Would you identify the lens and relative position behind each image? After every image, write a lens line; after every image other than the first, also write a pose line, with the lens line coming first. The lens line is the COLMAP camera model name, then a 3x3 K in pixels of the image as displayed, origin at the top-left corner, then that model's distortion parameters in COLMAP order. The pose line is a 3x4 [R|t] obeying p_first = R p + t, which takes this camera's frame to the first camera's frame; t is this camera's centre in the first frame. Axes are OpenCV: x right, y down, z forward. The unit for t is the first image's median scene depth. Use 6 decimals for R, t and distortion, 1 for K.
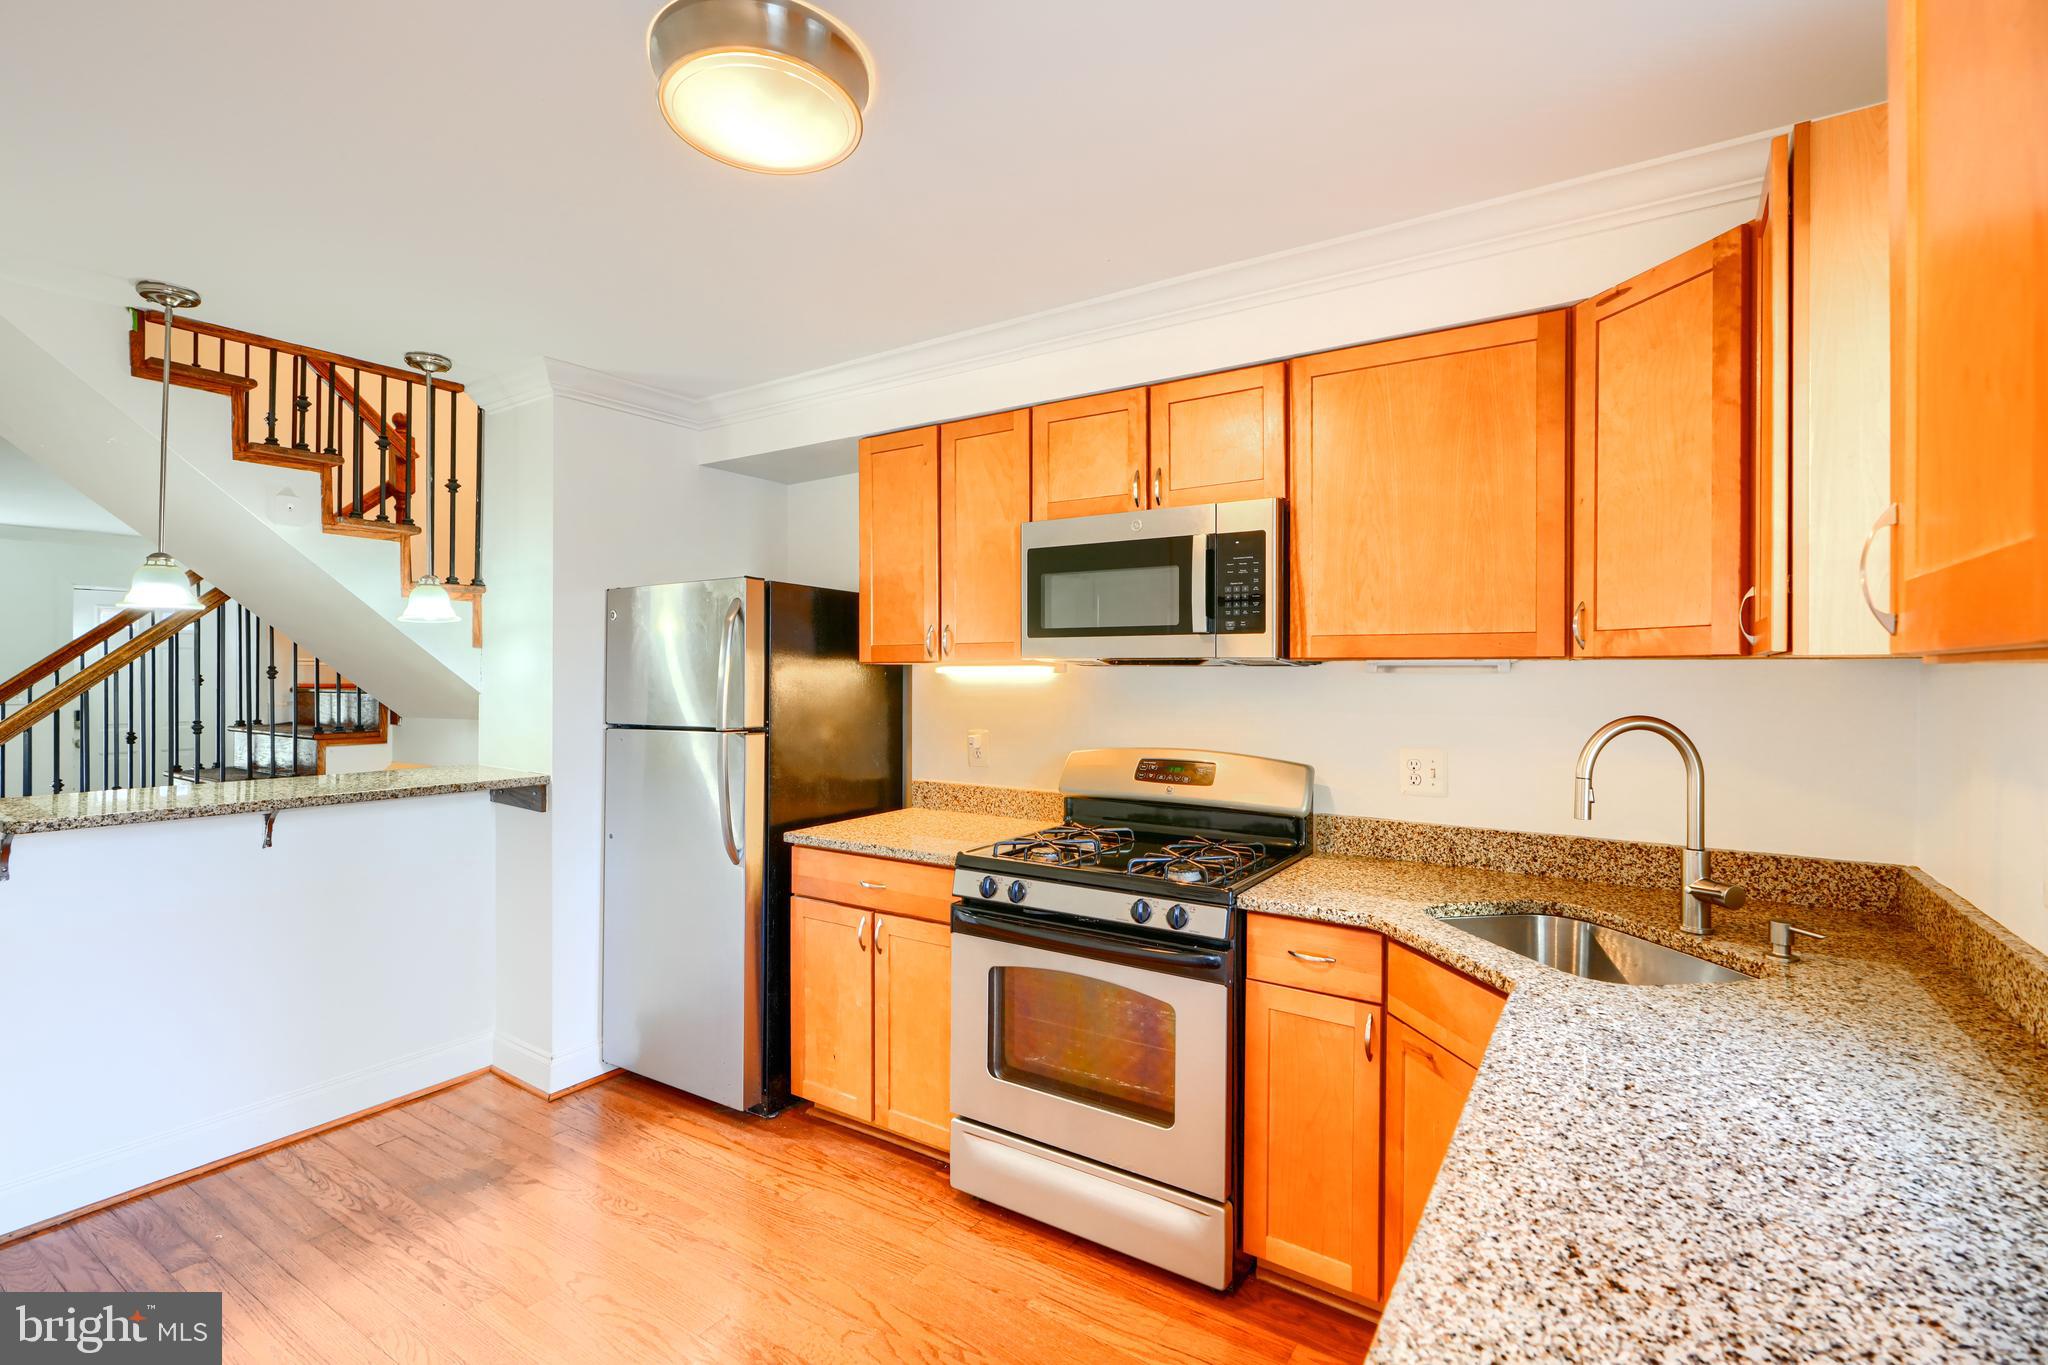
lens RADIAL K [[938.5, 0, 1039.1], [0, 938.5, 661.7], [0, 0, 1]] dist [0.000773, 0.000463]
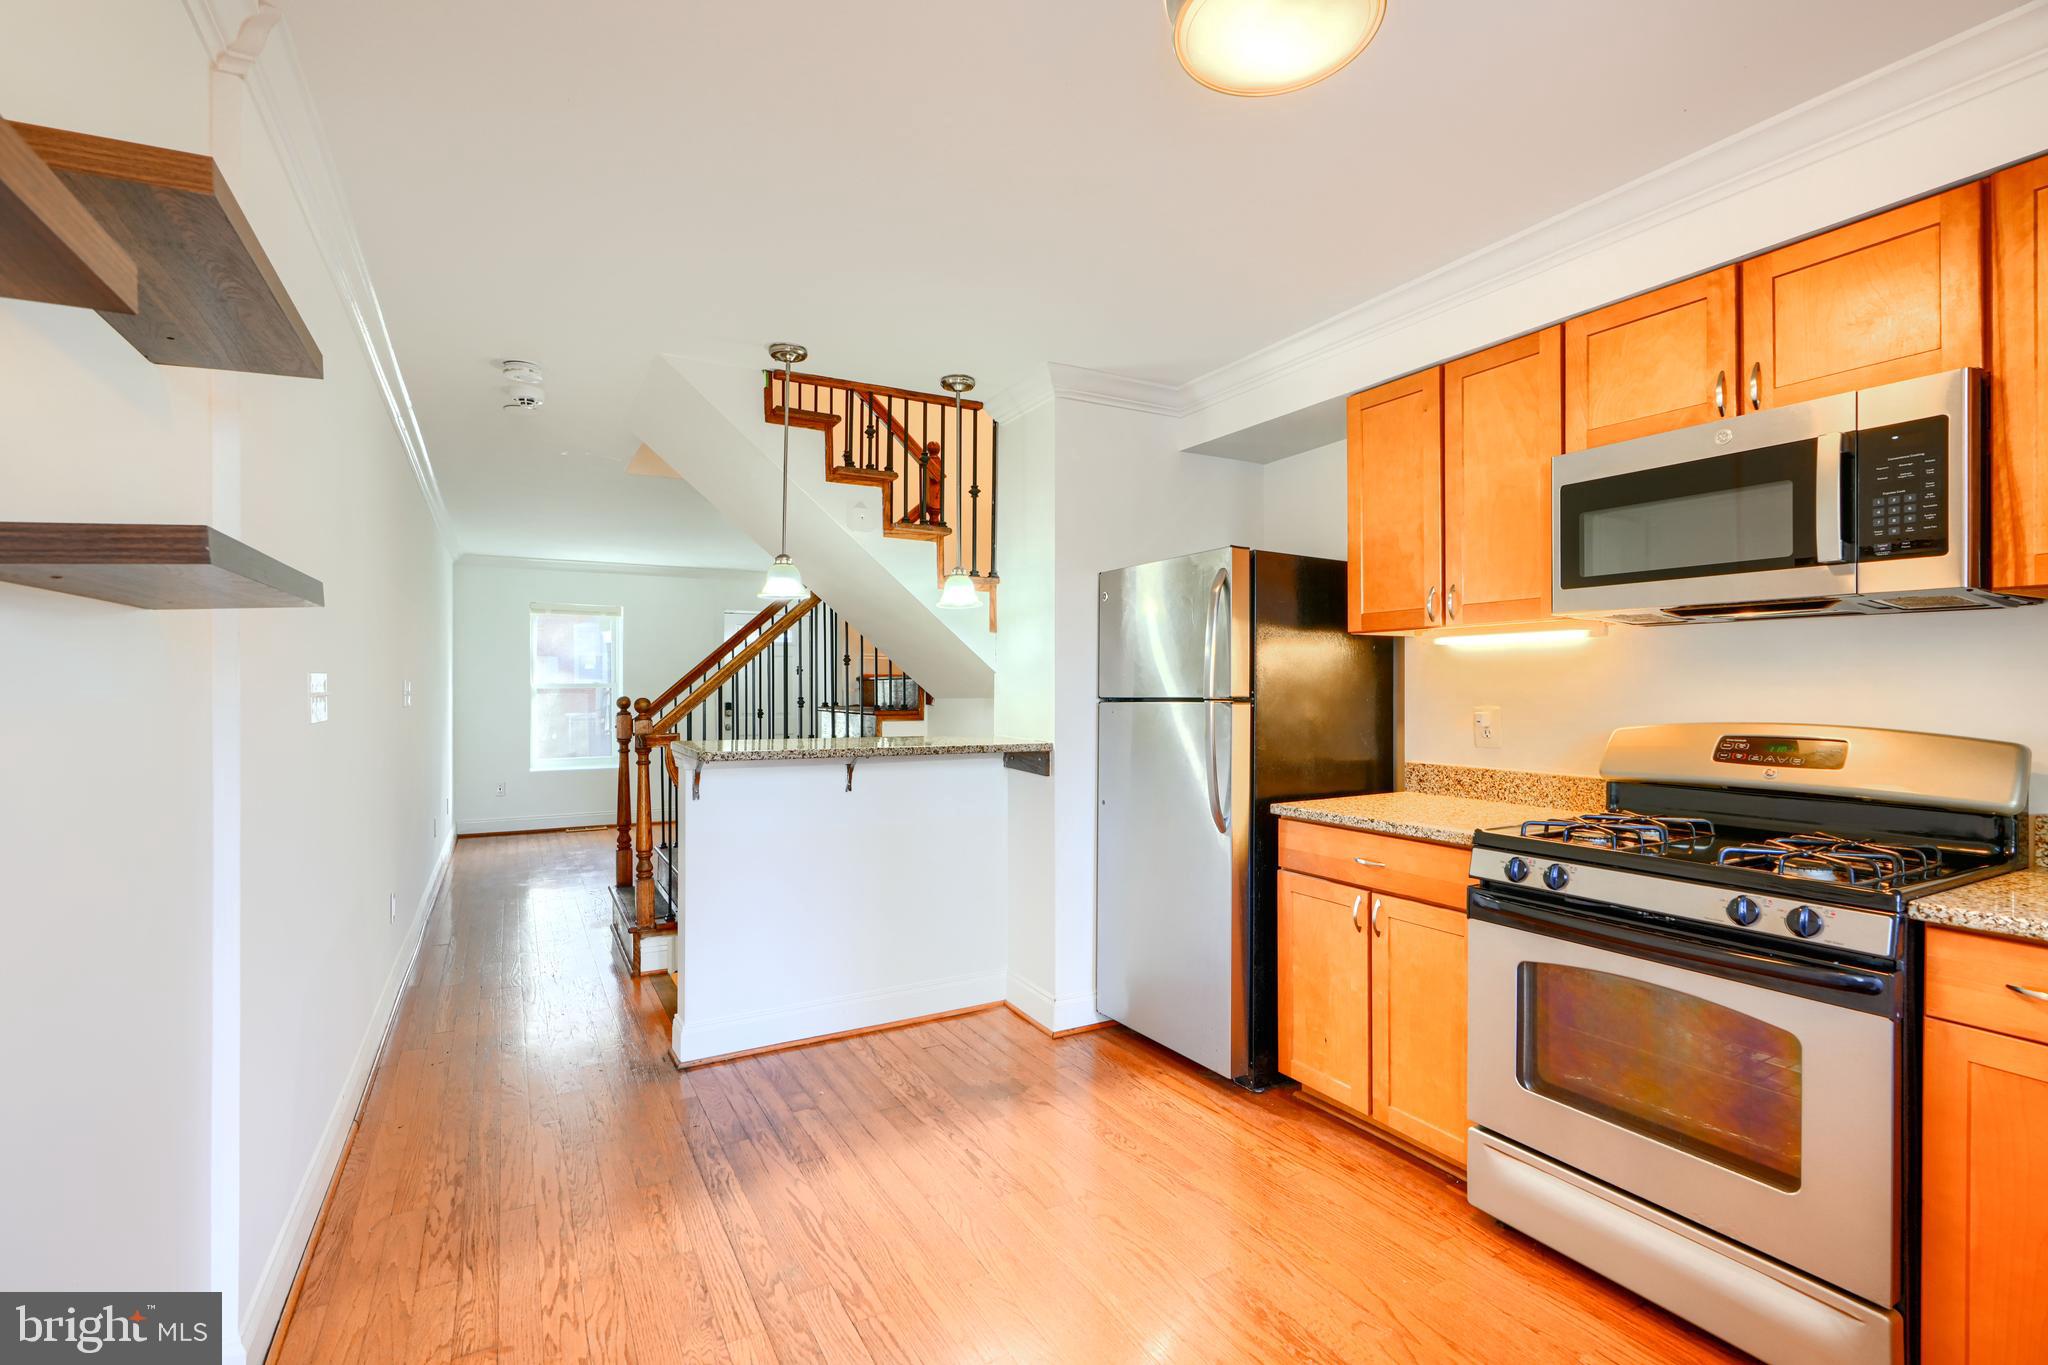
lens RADIAL K [[938.5, 0, 1031.3], [0, 938.5, 679.9], [0, 0, 1]] dist [0.000773, 0.000463]
pose [[0.887723, 0.001070, -0.460376, -0.047088], [-0.000982, 0.999999, 0.000431, 0.057244], [0.460376, 0.000069, 0.887724, 0.019031]]
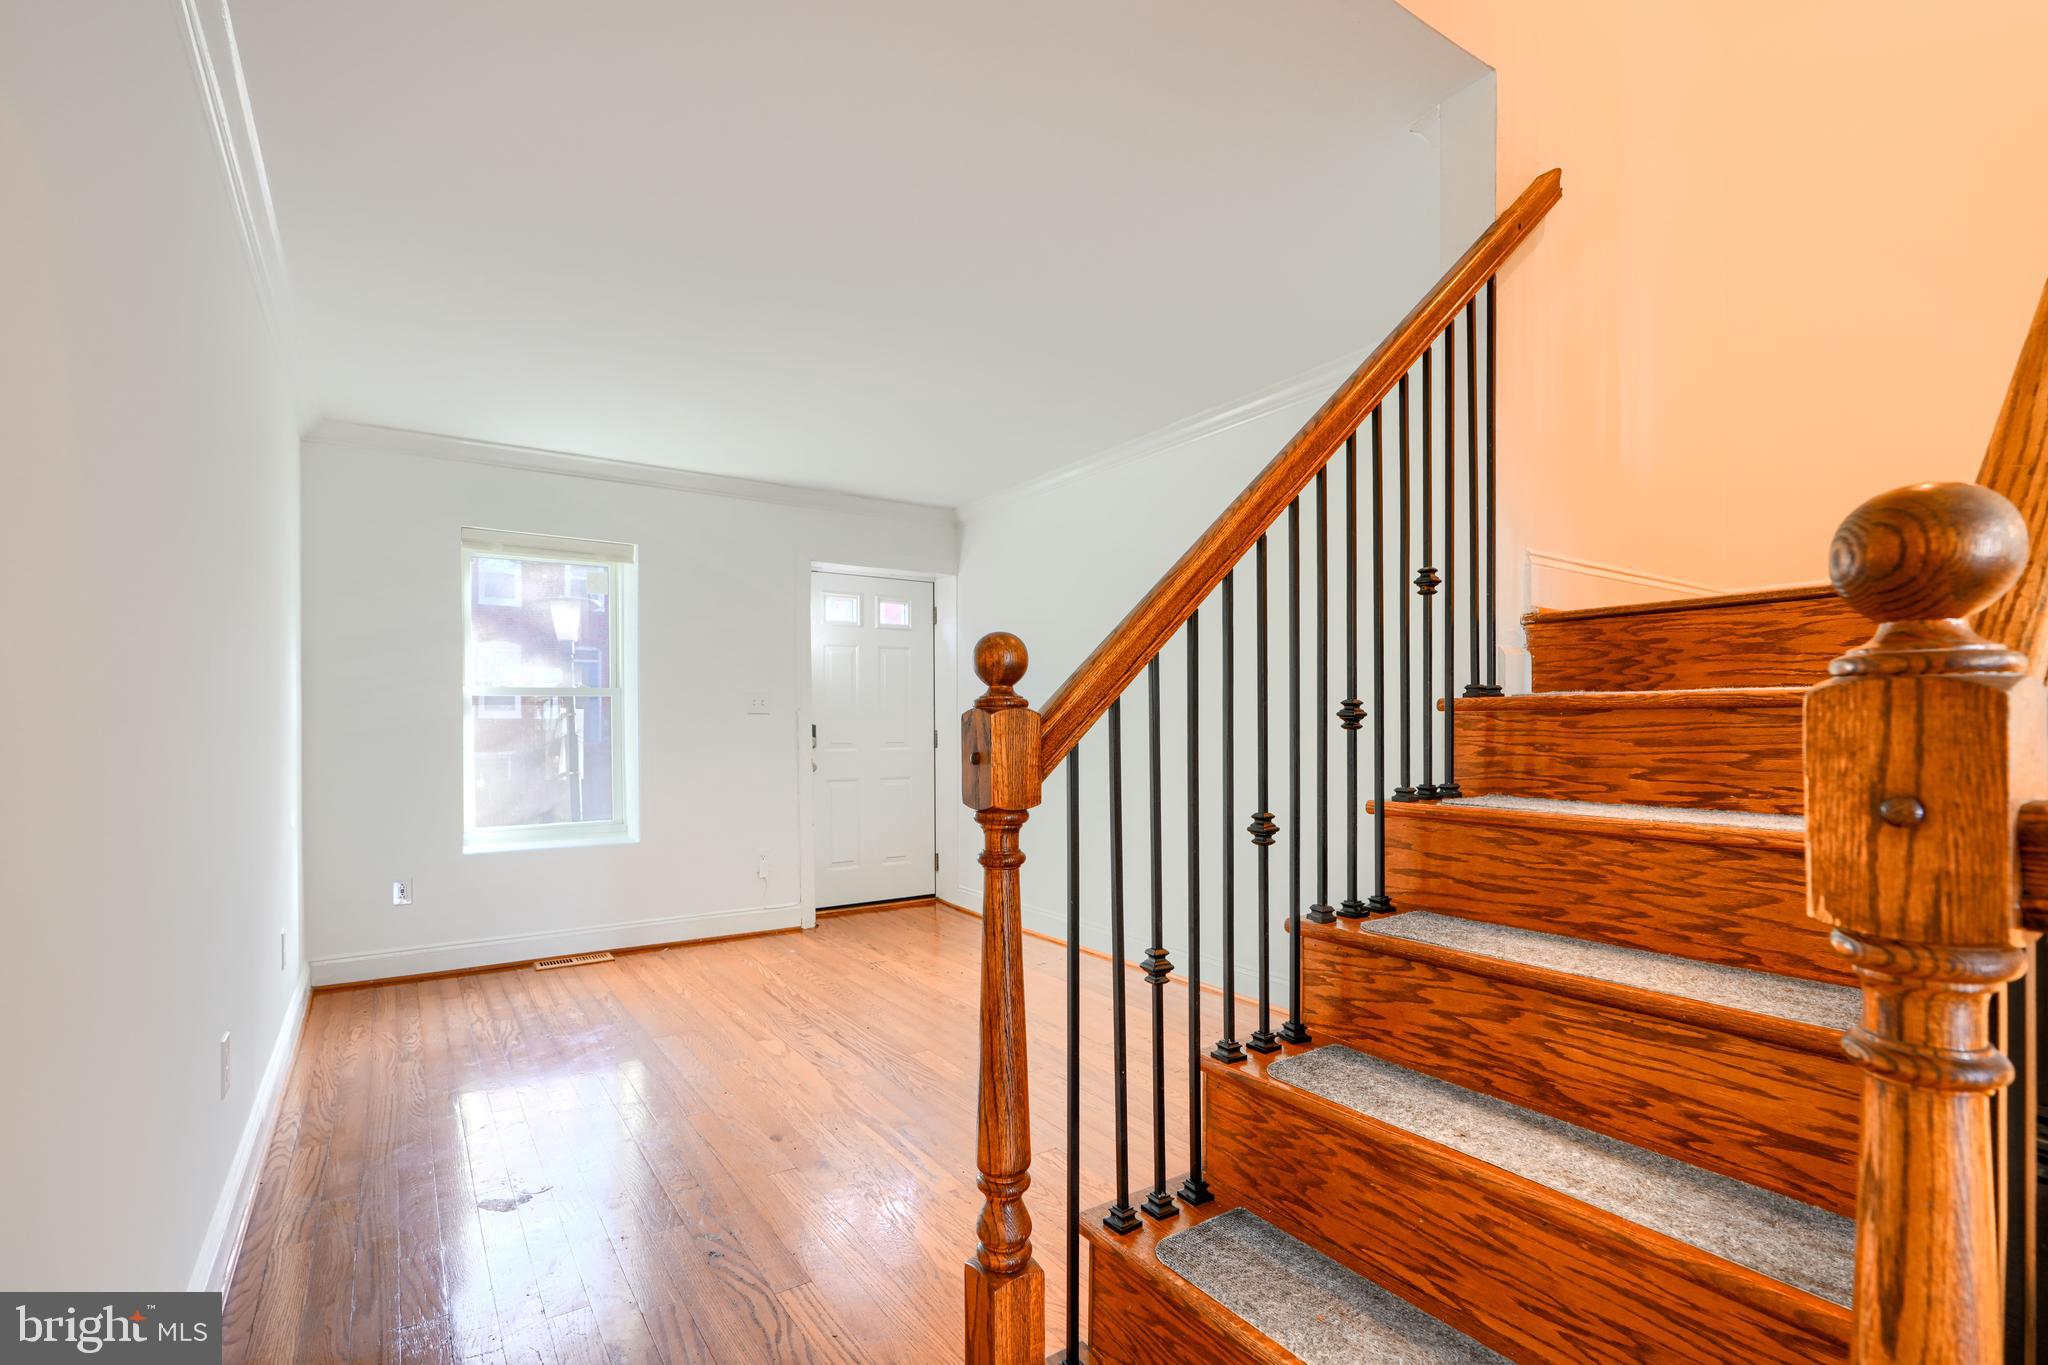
lens RADIAL K [[938.5, 0, 1020.0], [0, 938.5, 702.3], [0, 0, 1]] dist [0.000773, 0.000463]
pose [[0.929808, -0.012685, -0.367825, -2.168265], [0.007459, 0.999850, -0.015625, 0.174292], [0.367968, 0.011785, 0.929764, 1.282293]]
